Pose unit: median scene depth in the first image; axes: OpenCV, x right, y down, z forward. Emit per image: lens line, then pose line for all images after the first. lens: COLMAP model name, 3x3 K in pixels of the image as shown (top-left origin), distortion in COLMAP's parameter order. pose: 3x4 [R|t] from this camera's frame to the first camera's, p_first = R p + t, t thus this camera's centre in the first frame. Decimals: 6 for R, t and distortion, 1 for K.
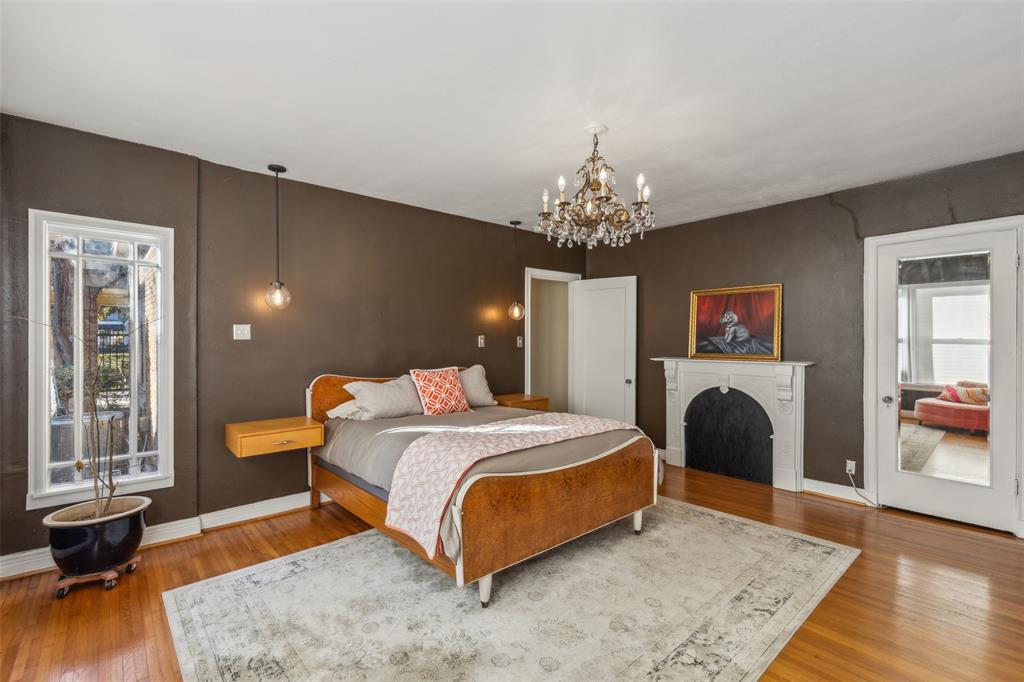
lens RADIAL K [[466.0, 0, 509.1], [0, 466.0, 340.0], [0, 0, 1]] dist [0.007485, -0.000024]
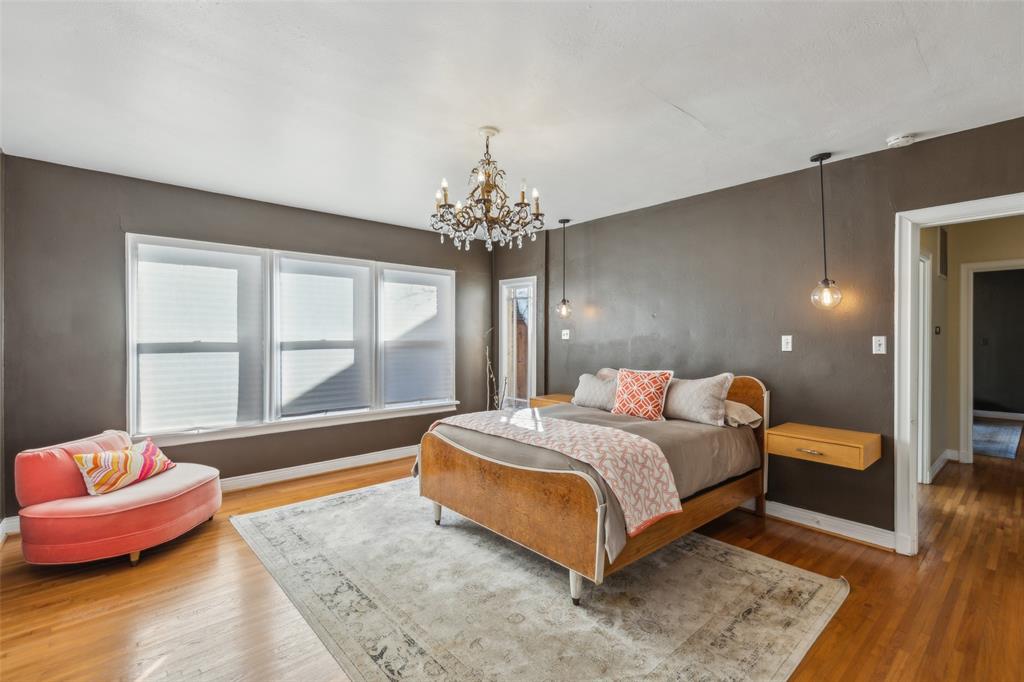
lens RADIAL K [[466.0, 0, 508.3], [0, 466.0, 340.5], [0, 0, 1]] dist [0.007485, -0.000024]
pose [[-0.003391, 0.002806, -0.999990, 1.090469], [-0.004964, 0.999984, 0.002823, -0.002596], [0.999982, 0.004973, -0.003377, 0.957559]]
